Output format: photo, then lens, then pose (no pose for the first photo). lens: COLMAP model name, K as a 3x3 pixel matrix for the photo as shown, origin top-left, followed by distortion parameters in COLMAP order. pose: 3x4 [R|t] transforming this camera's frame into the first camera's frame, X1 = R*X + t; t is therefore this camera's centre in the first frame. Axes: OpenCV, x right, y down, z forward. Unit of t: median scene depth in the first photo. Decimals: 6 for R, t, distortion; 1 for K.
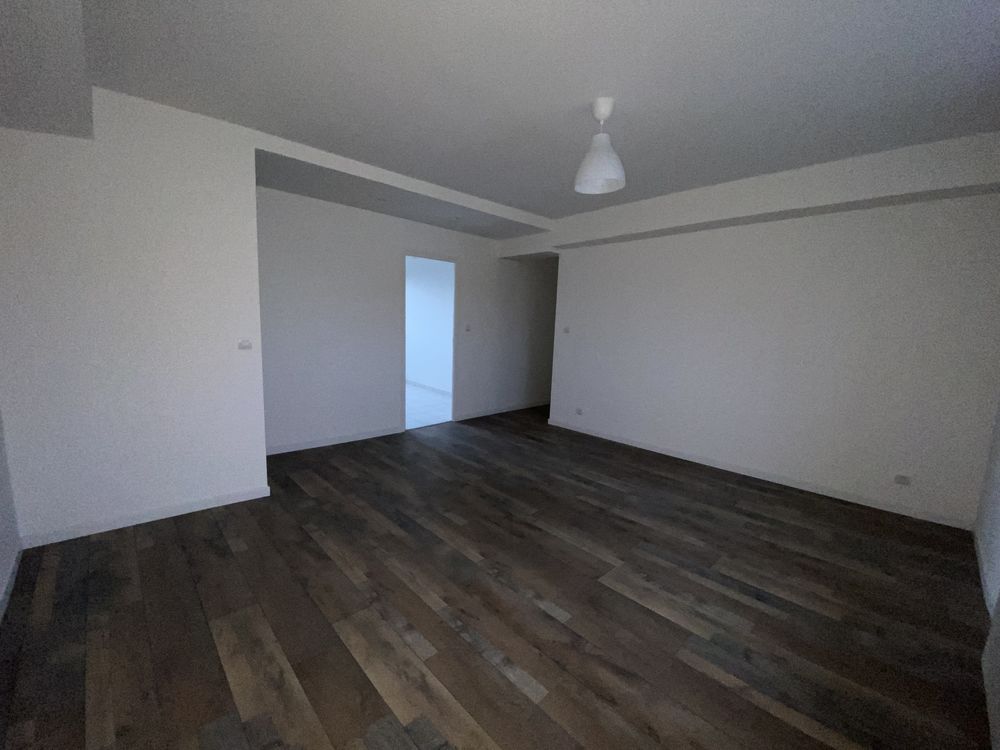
lens RADIAL K [[407.0, 0, 500.0], [0, 407.0, 375.0], [0, 0, 1]] dist [0.044524, -0.026154]
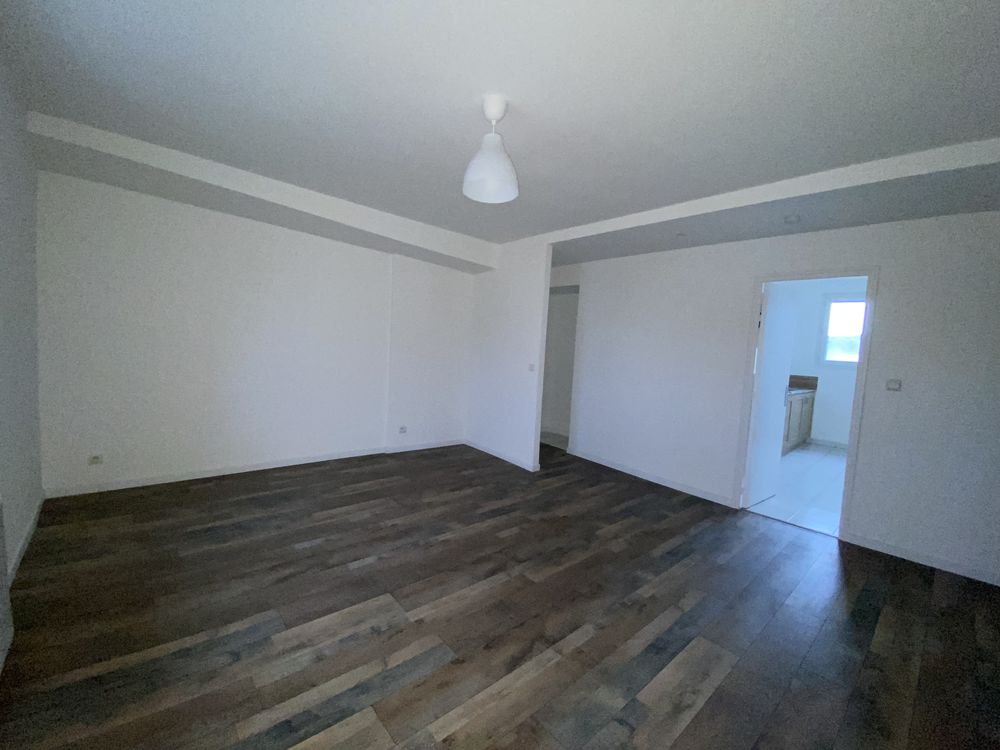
lens RADIAL K [[407.0, 0, 500.0], [0, 407.0, 375.0], [0, 0, 1]] dist [0.044524, -0.026154]
pose [[-0.036947, 0.039356, -0.998542, 1.070673], [-0.196086, 0.979514, 0.045862, -0.109012], [0.979890, 0.197494, -0.028473, 1.053175]]
